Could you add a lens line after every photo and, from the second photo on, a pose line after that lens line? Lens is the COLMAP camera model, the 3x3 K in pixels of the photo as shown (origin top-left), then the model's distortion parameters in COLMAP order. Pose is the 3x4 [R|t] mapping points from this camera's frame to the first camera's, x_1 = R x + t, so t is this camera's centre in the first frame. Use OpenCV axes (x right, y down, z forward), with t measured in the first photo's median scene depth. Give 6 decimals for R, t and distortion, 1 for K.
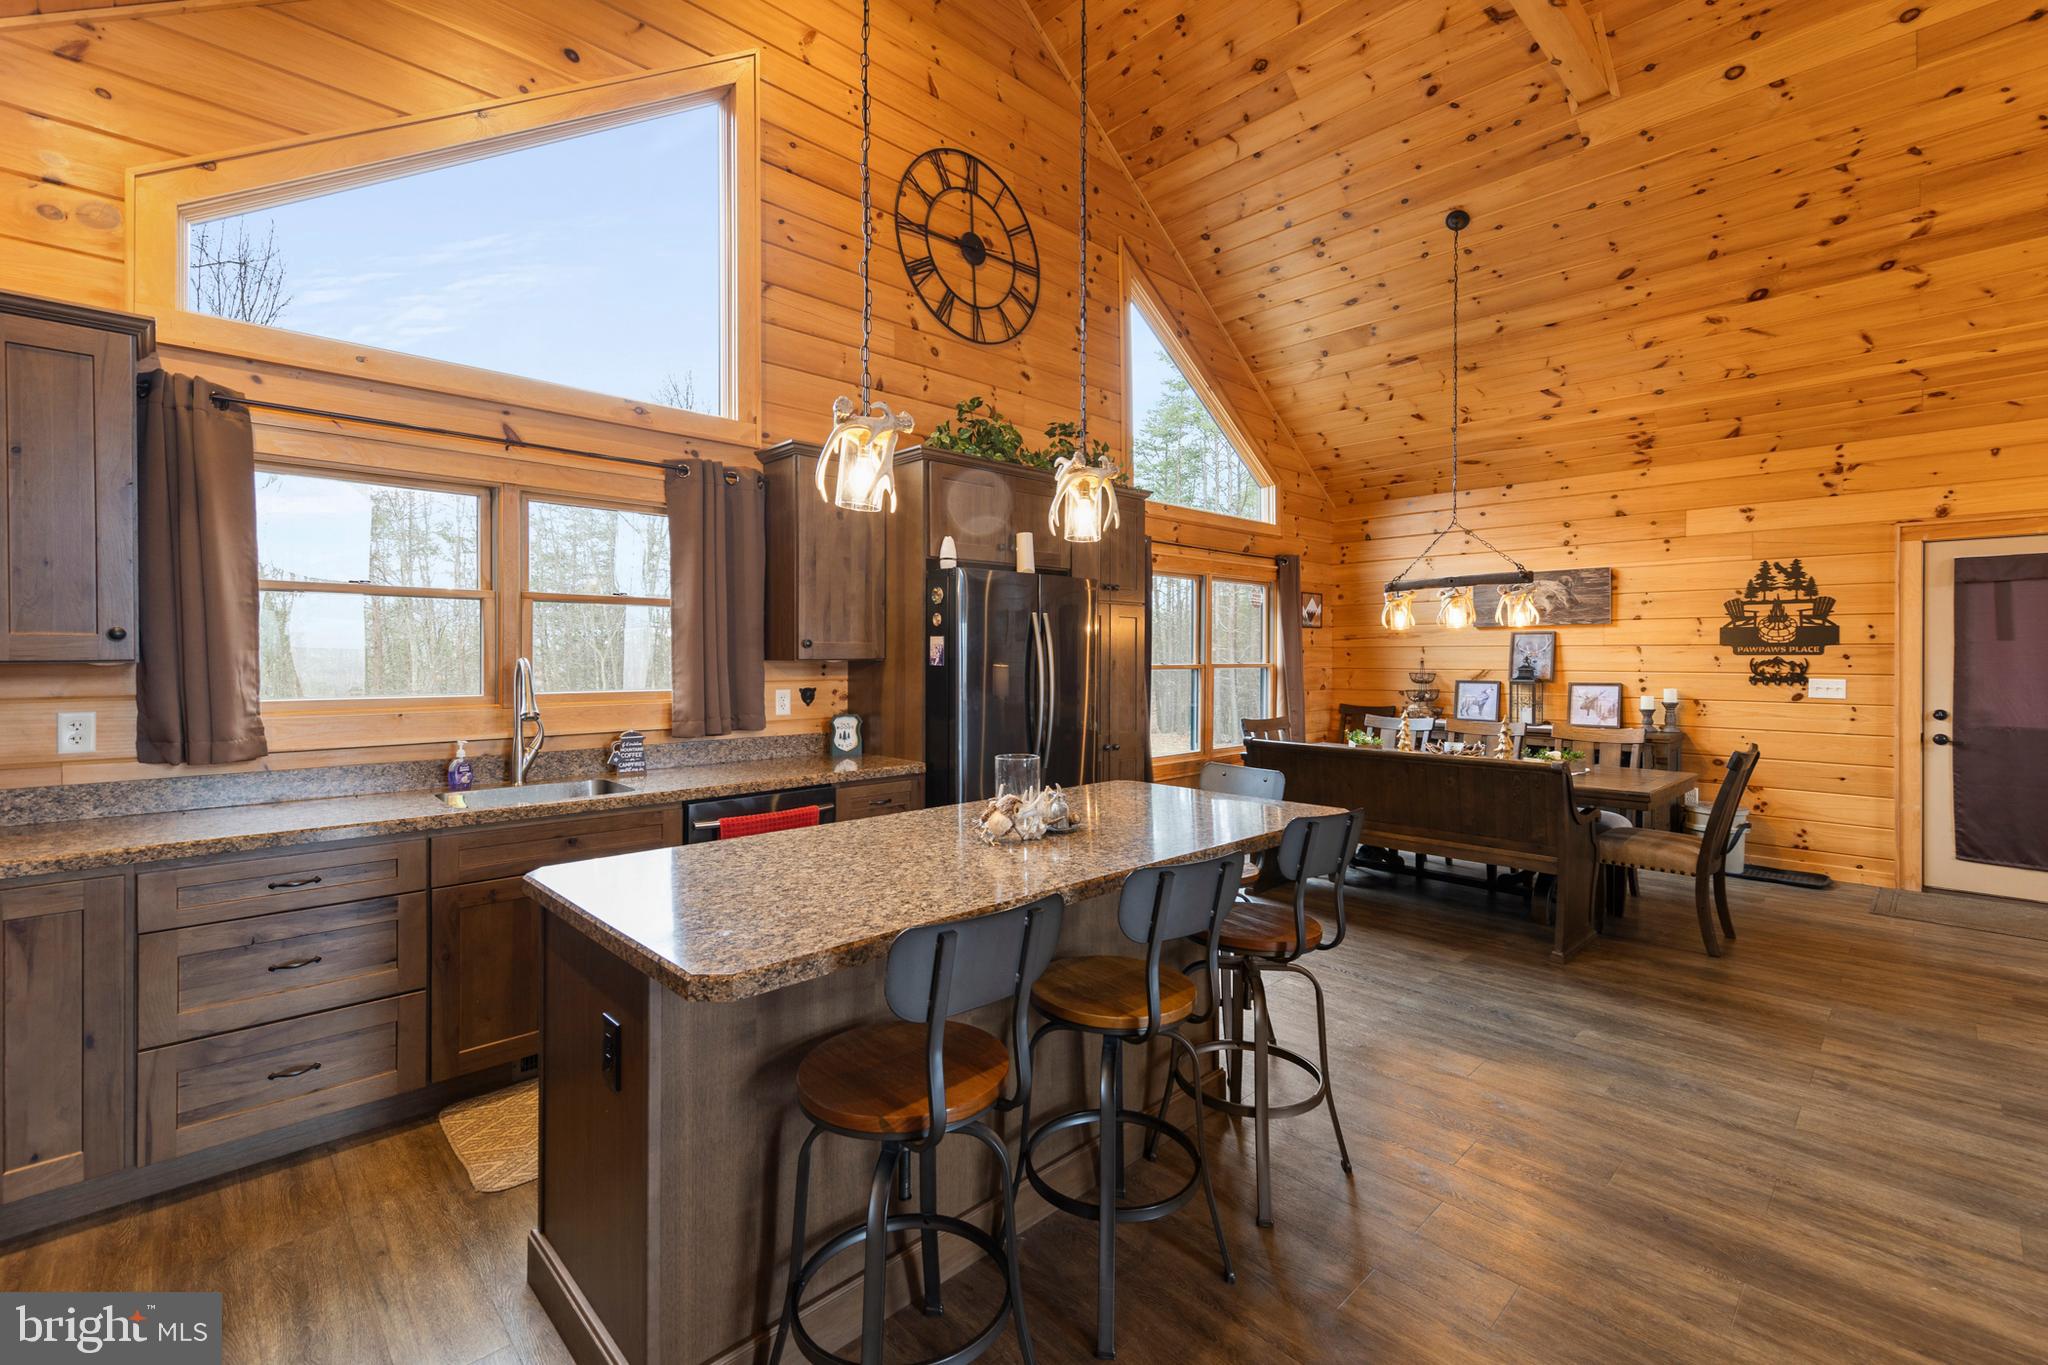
lens RADIAL K [[899.4, 0, 1050.3], [0, 899.4, 656.2], [0, 0, 1]] dist [0.011643, -0.001412]
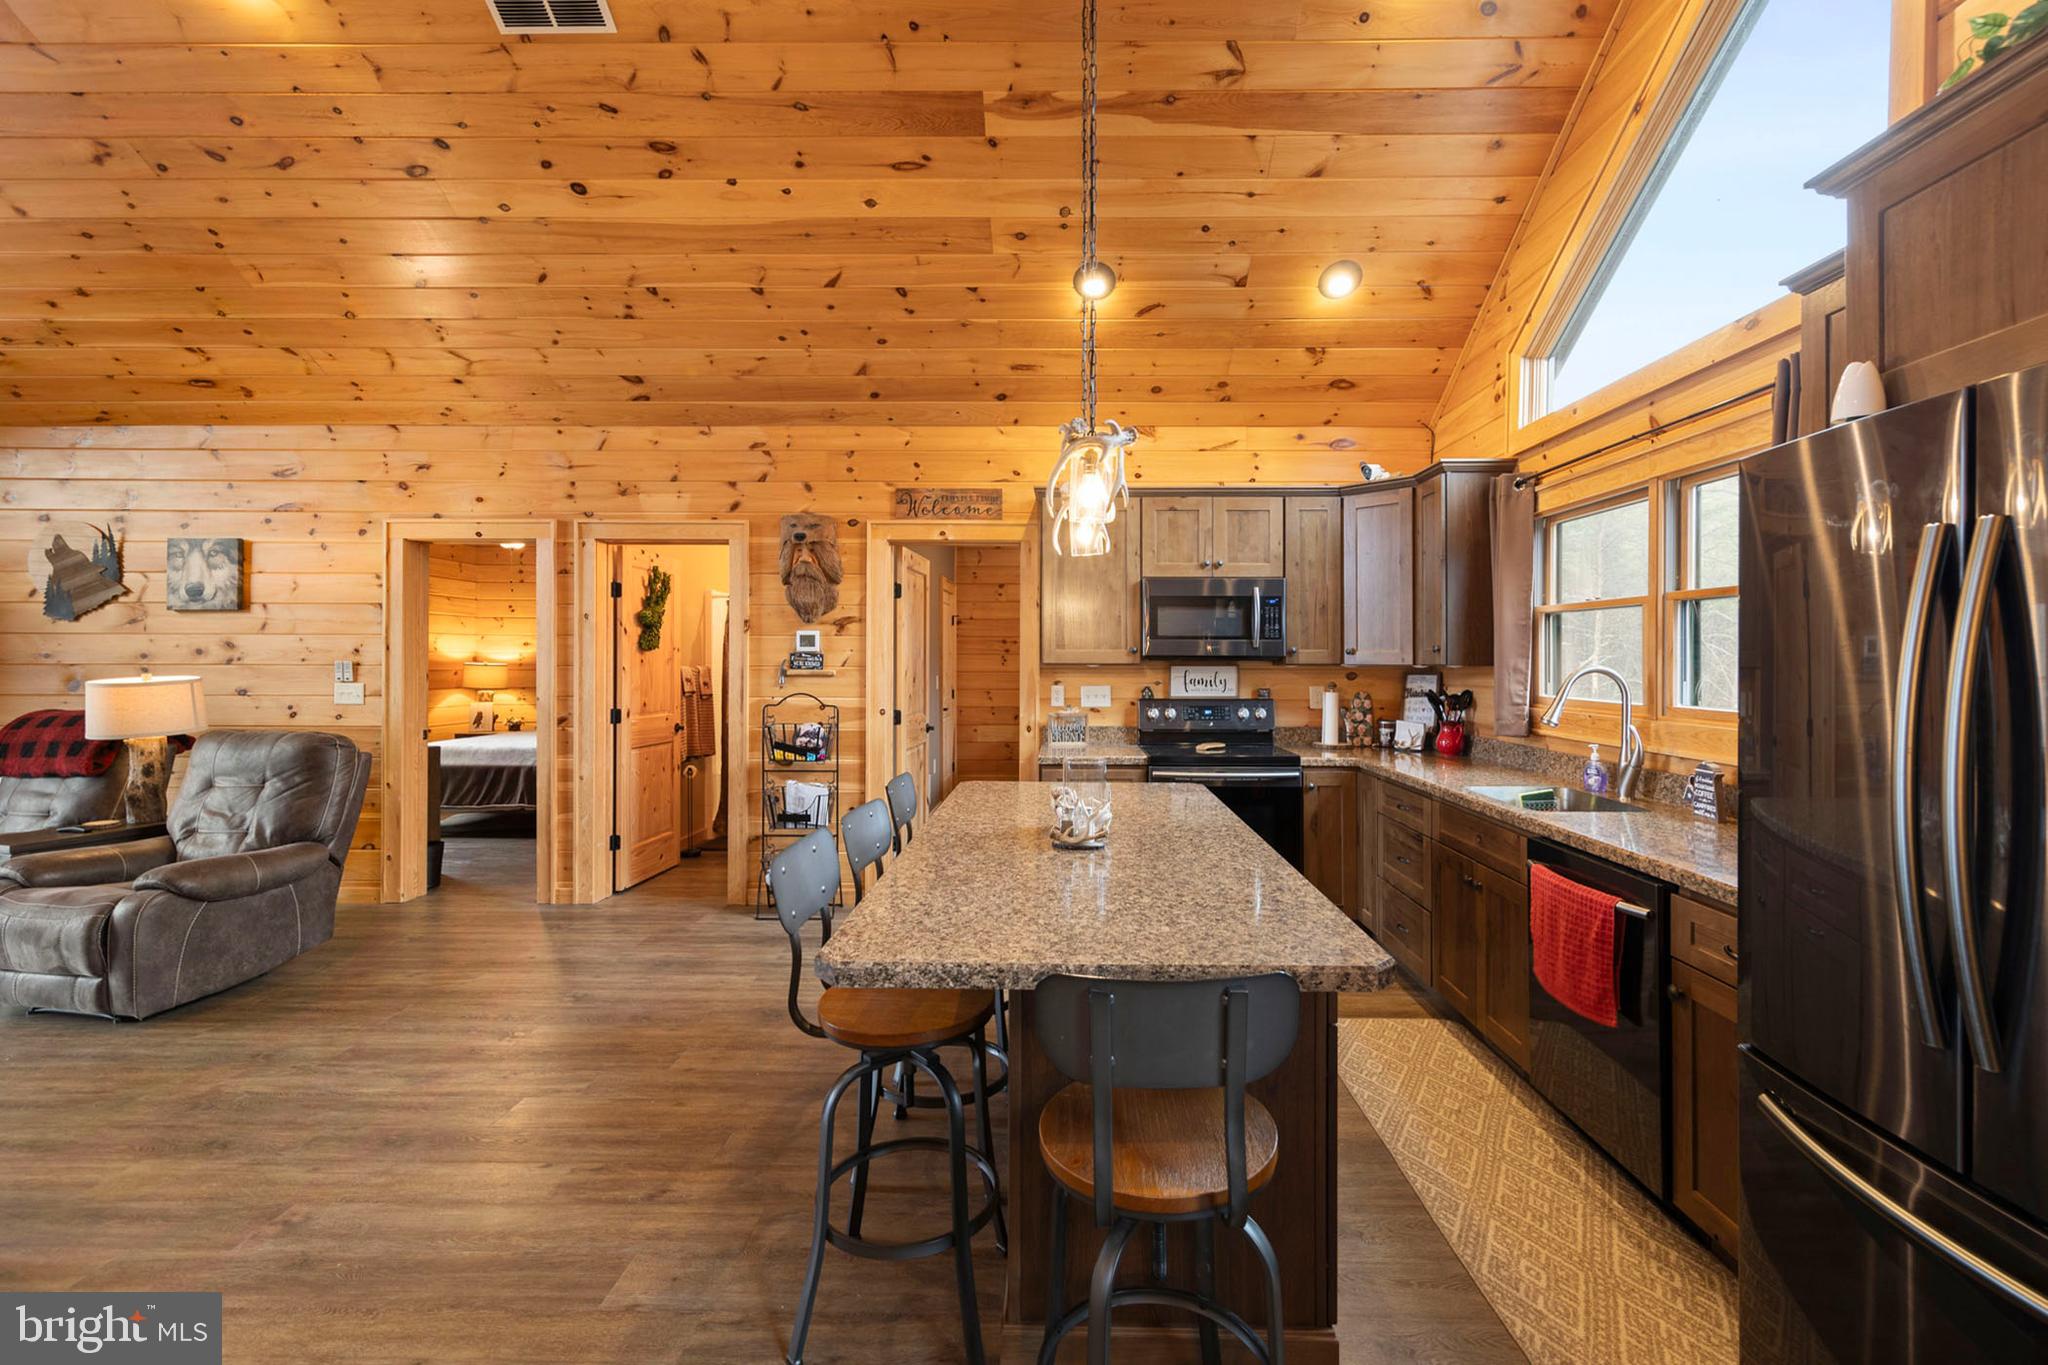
lens RADIAL K [[899.4, 0, 1054.1], [0, 899.4, 658.3], [0, 0, 1]] dist [0.011643, -0.001412]
pose [[-0.716427, -0.005019, -0.697644, 0.332242], [-0.006948, 0.999976, -0.000059, -0.000789], [0.697627, 0.004805, -0.716445, 0.837720]]
